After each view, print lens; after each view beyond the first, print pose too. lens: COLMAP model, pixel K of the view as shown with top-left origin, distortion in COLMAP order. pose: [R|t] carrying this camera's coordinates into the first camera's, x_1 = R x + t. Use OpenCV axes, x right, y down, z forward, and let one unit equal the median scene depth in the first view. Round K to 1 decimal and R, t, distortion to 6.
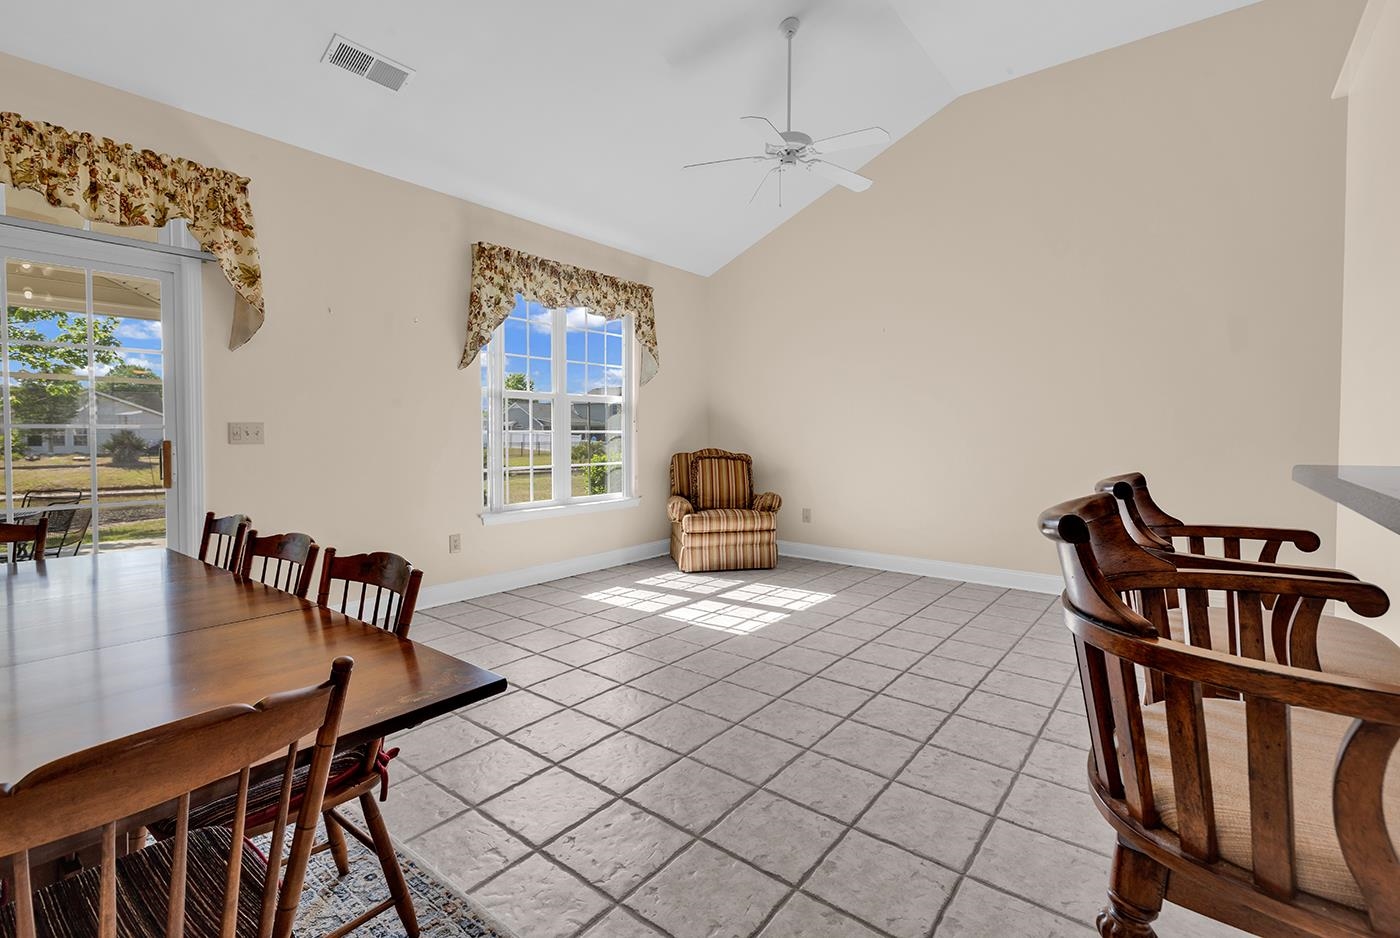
lens RADIAL K [[630.0, 0, 705.9], [0, 630.0, 448.1], [0, 0, 1]] dist [0.005106, 0.000225]
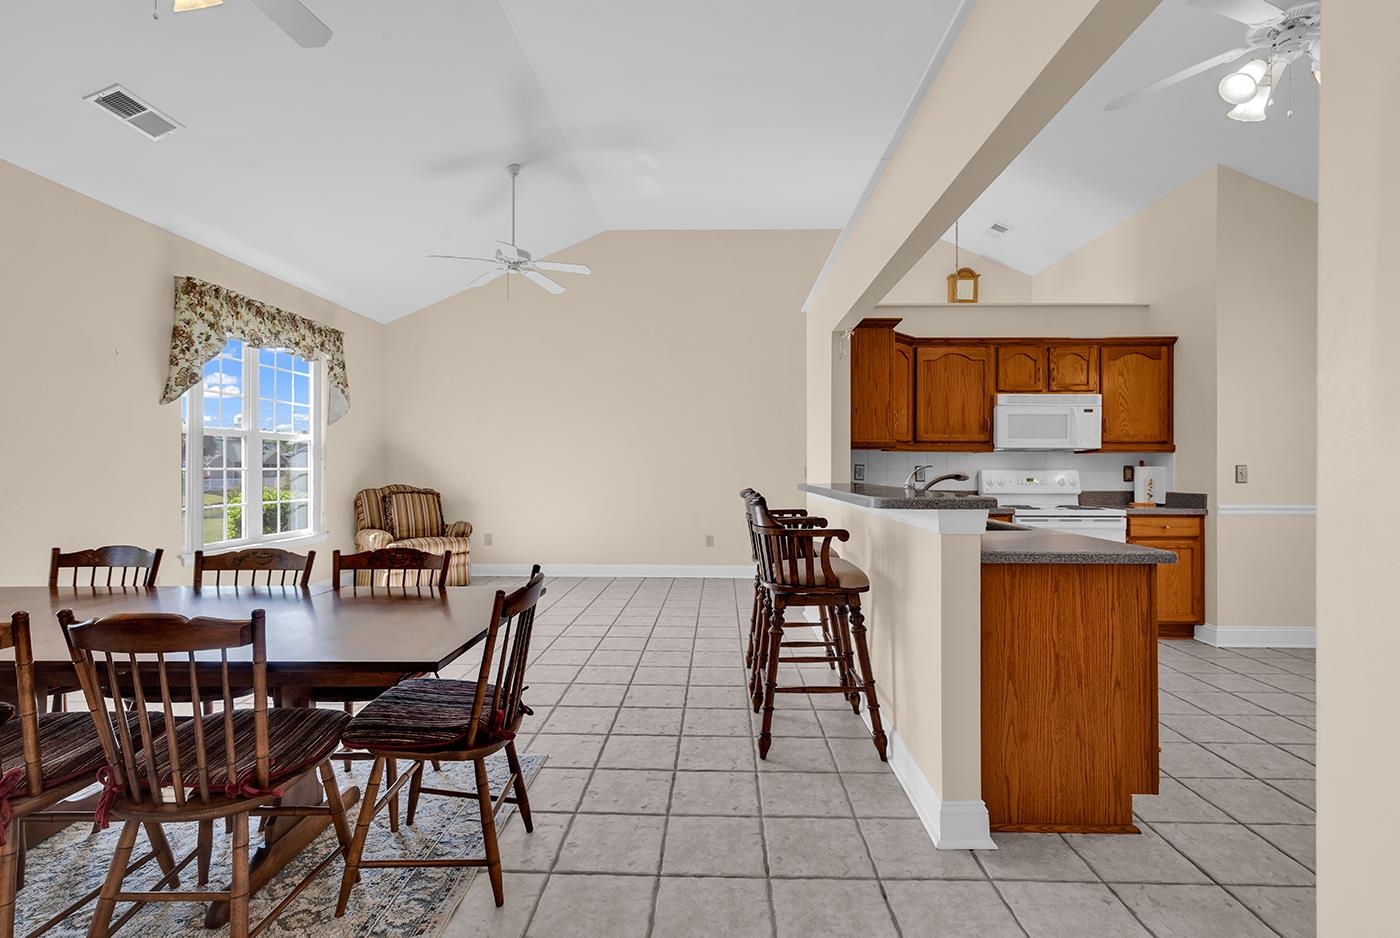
lens RADIAL K [[631.3, 0, 725.2], [0, 631.3, 466.3], [0, 0, 1]] dist [0.006234, -0.000117]
pose [[0.780199, 0.002200, 0.625528, -0.321790], [0.015492, 0.999619, -0.022839, 0.004467], [-0.625340, 0.027510, 0.779868, -0.285420]]
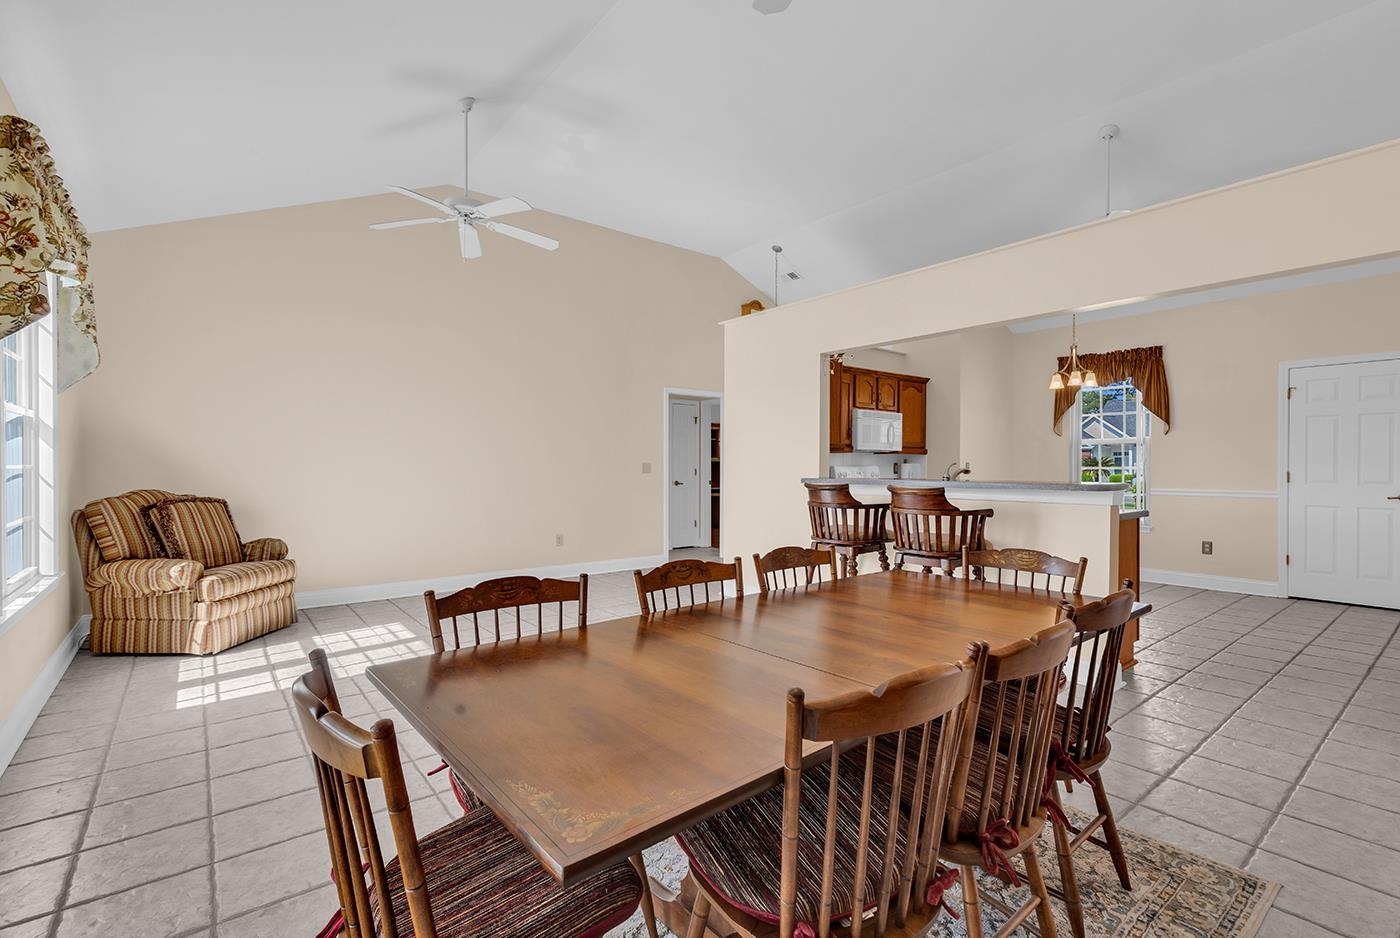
lens RADIAL K [[623.3, 0, 728.3], [0, 623.3, 474.0], [0, 0, 1]] dist [0.000392, 0.000069]
pose [[0.198172, -0.016334, 0.980031, -0.760603], [0.022727, 0.999669, 0.012066, -0.013868], [-0.979904, 0.019882, 0.198478, 0.299285]]
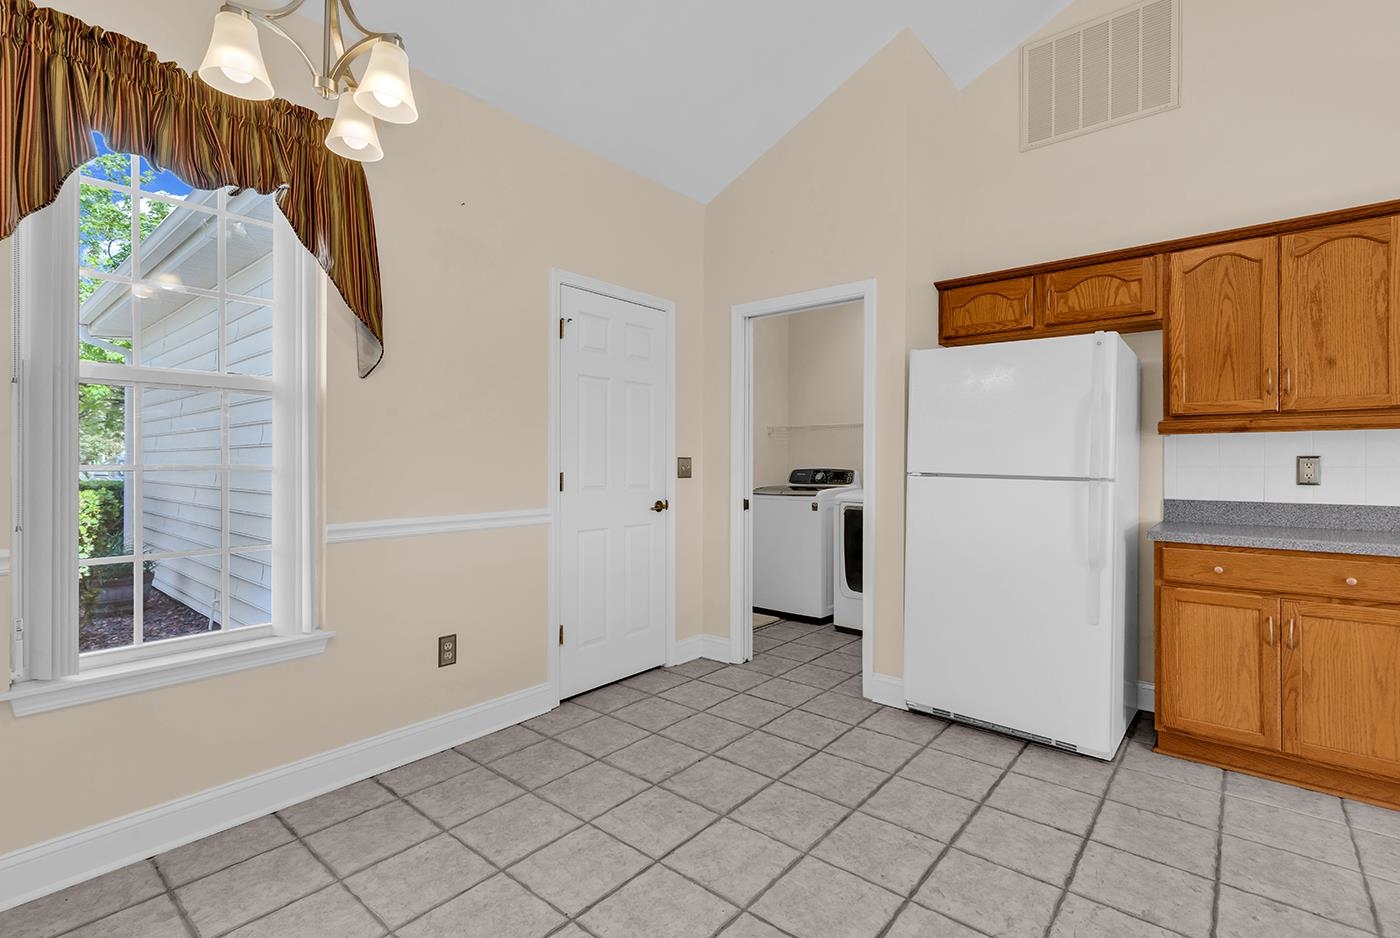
lens RADIAL K [[651.0, 0, 713.4], [0, 651.0, 460.7], [0, 0, 1]] dist [0.002677, 0.000133]
pose [[-0.999878, -0.003307, 0.015285, 0.624138], [-0.002962, 0.999741, 0.022551, -0.005773], [-0.015355, 0.022503, -0.999629, 0.134756]]
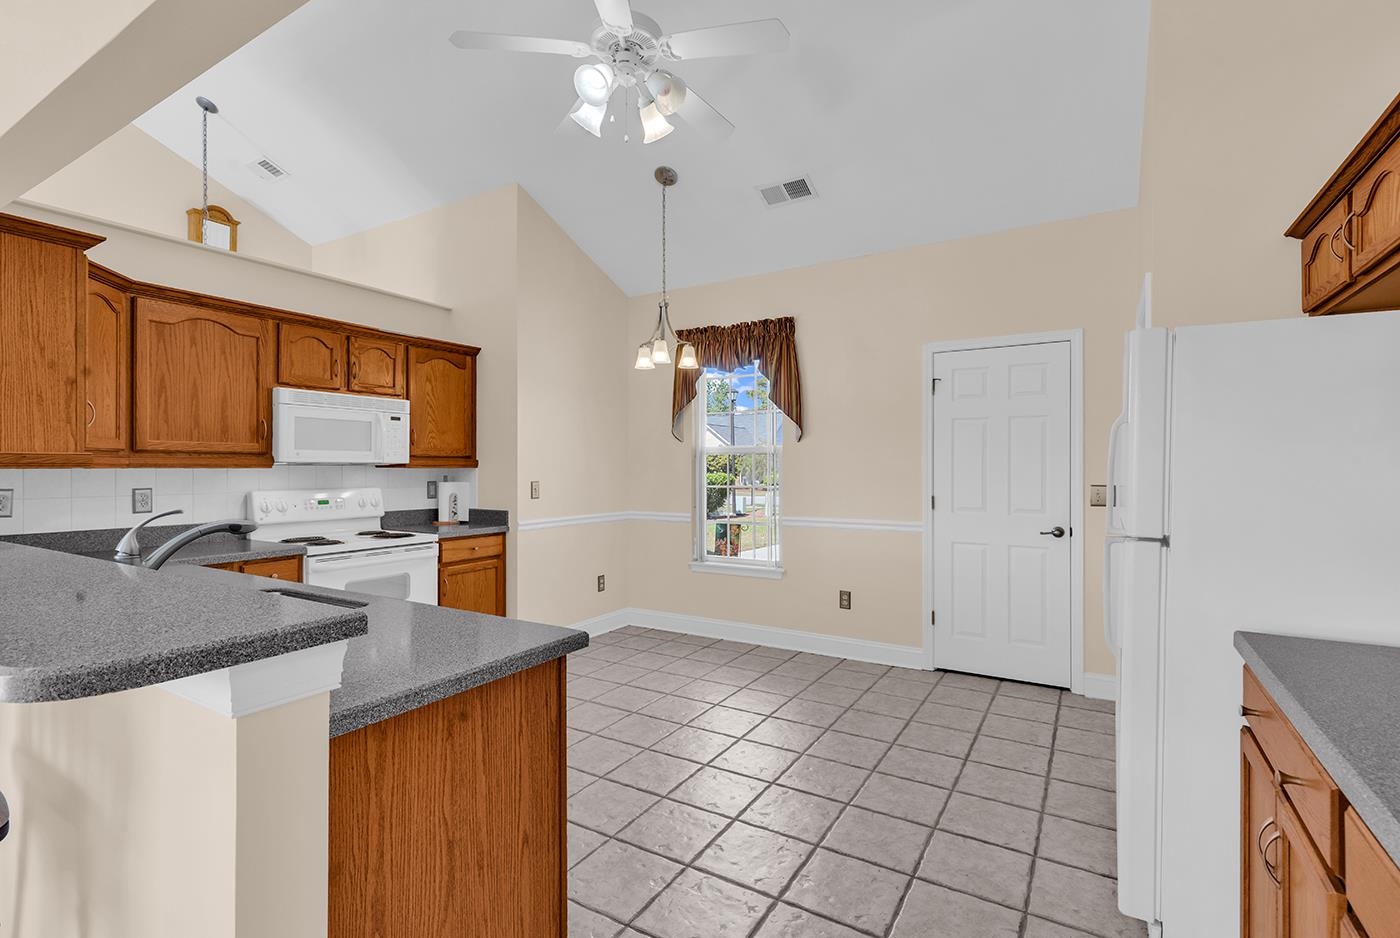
lens RADIAL K [[640.2, 0, 703.6], [0, 640.2, 470.1], [0, 0, 1]] dist [0.004898, -0.000370]
pose [[-0.131624, -0.004447, 0.991290, -0.129521], [0.023381, 0.999698, 0.007590, -0.029603], [-0.991024, 0.024177, -0.131480, -0.144130]]
